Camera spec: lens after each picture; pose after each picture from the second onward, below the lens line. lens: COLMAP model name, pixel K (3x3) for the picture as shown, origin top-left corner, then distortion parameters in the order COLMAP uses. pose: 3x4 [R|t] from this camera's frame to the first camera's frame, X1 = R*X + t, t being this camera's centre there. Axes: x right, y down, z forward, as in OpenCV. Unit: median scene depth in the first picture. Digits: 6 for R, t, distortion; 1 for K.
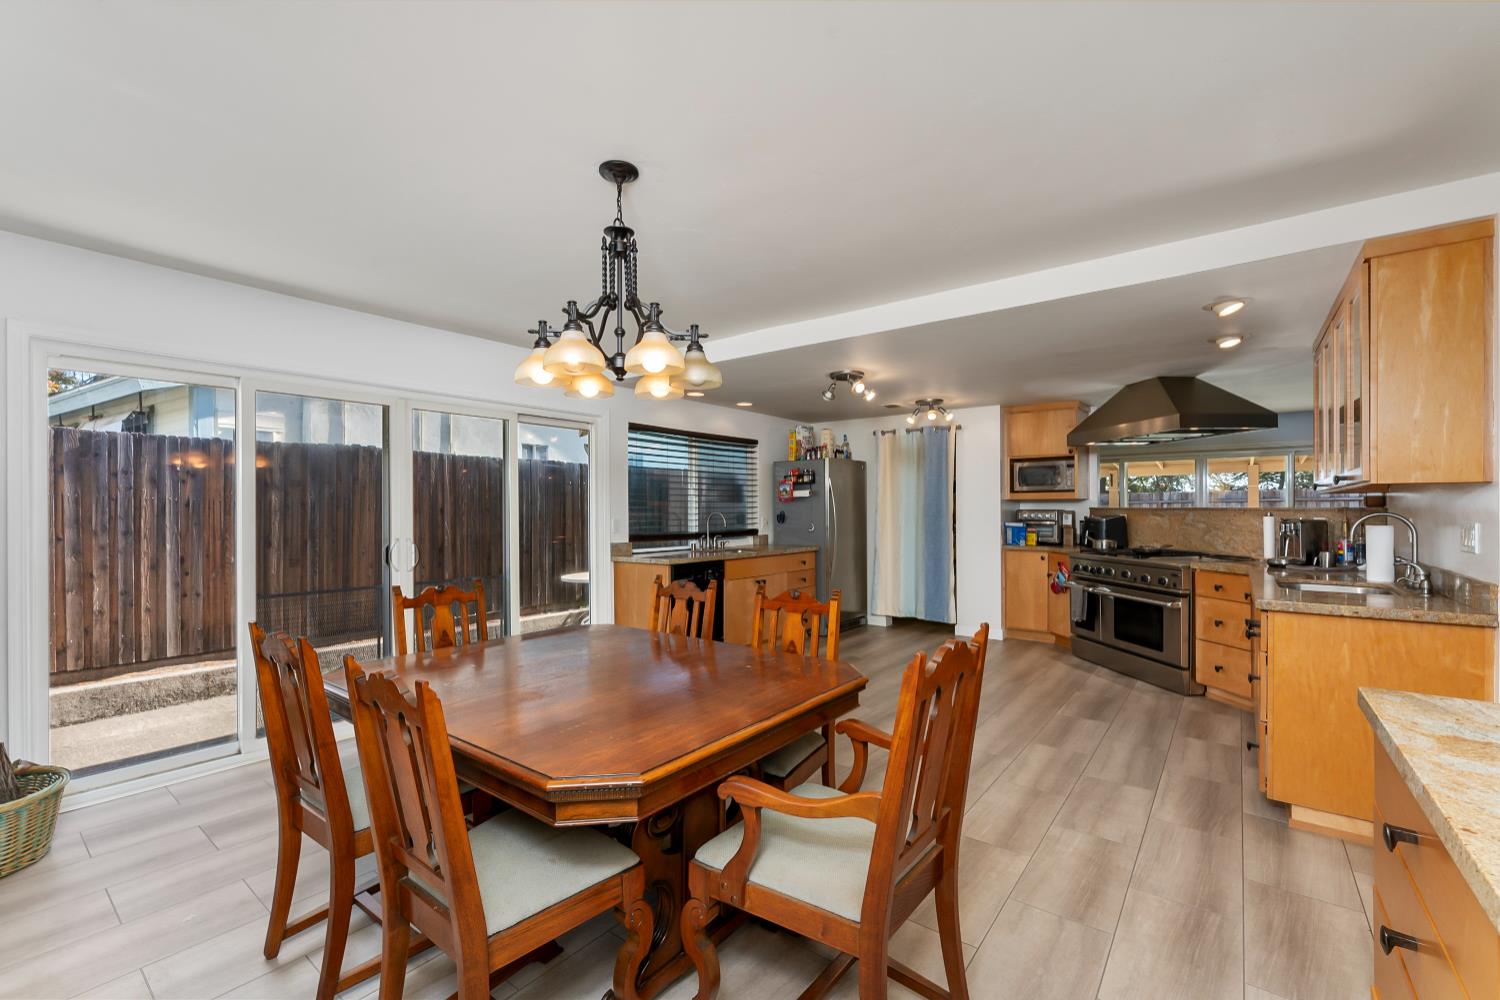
lens RADIAL K [[633.2, 0, 744.5], [0, 633.2, 508.9], [0, 0, 1]] dist [-0.001823, -0.000281]
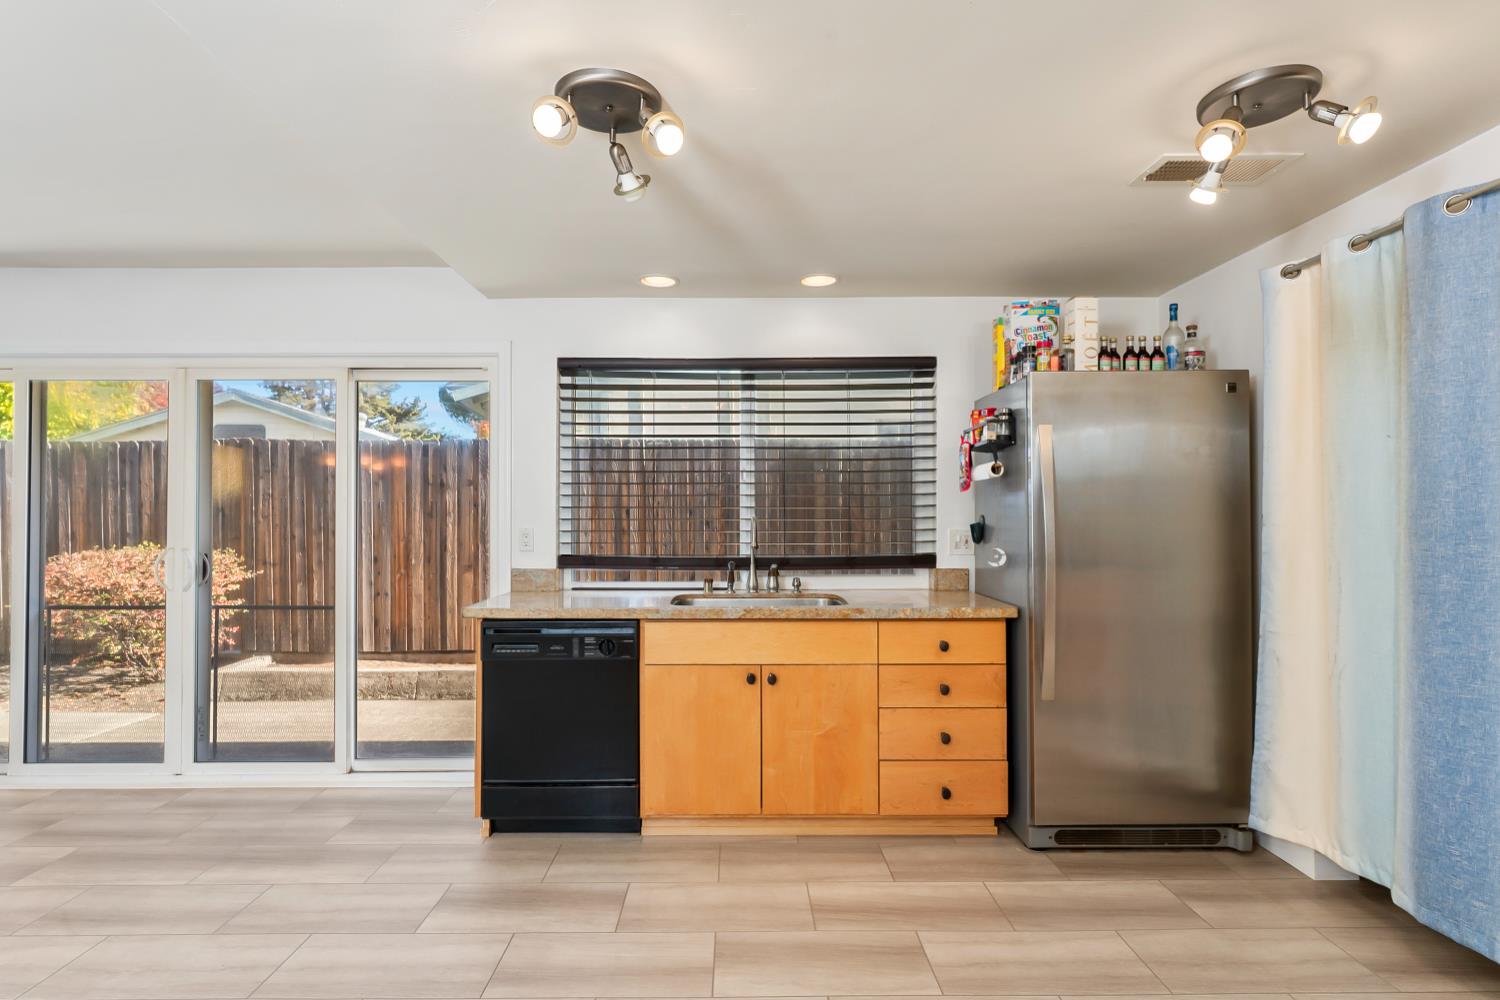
lens RADIAL K [[747.7, 0, 743.8], [0, 747.7, 507.9], [0, 0, 1]] dist [-0.000510, -0.000286]
pose [[0.620125, -0.003068, -0.784497, 0.396174], [0.001024, 0.999995, -0.003101, 0.000209], [0.784503, 0.001120, 0.620124, 0.632233]]
